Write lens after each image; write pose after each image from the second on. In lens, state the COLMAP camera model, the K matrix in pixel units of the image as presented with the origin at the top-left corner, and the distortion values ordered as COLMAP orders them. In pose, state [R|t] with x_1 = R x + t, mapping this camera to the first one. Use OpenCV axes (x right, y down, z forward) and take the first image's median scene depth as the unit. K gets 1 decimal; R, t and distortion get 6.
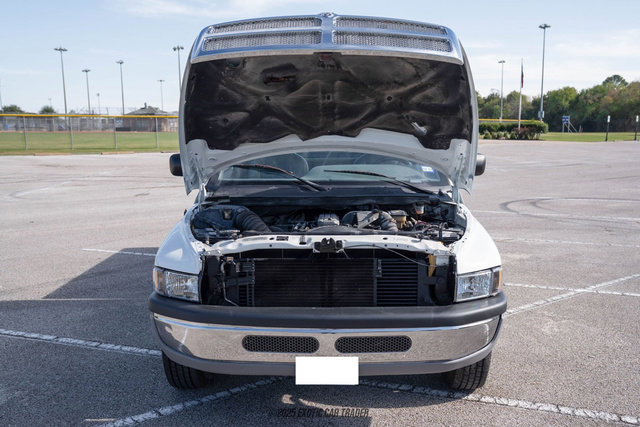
lens RADIAL K [[632.0, 0, 327.4], [0, 632.0, 234.3], [0, 0, 1]] dist [-0.008486, -0.003997]
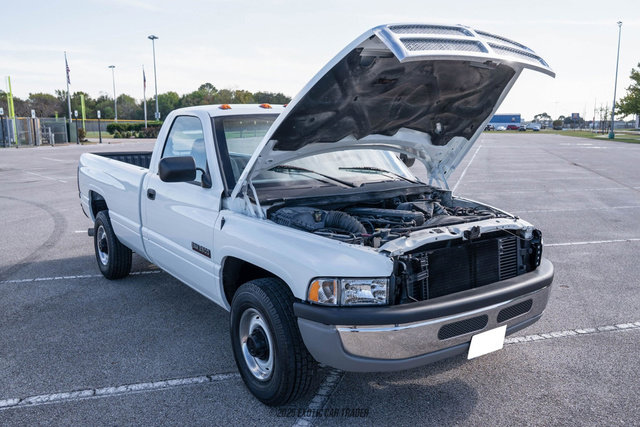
lens RADIAL K [[565.5, 0, 326.1], [0, 565.5, 225.9], [0, 0, 1]] dist [-0.035637, 0.012689]
pose [[0.804295, -0.103624, 0.585126, -0.638483], [0.100095, 0.994233, 0.038488, -0.047244], [-0.585740, 0.027612, 0.810029, 0.272509]]
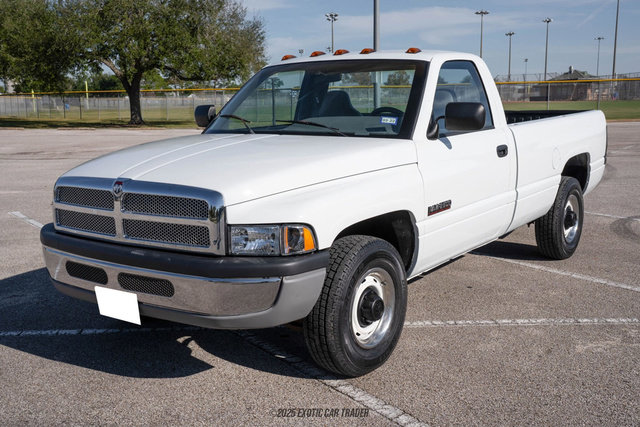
lens RADIAL K [[726.2, 0, 302.8], [0, 726.2, 224.7], [0, 0, 1]] dist [0.064886, 0.011709]
pose [[0.800371, 0.089606, -0.592770, 0.742768], [-0.087085, 0.995657, 0.032925, 0.015635], [0.593146, 0.025269, 0.804698, 0.169796]]
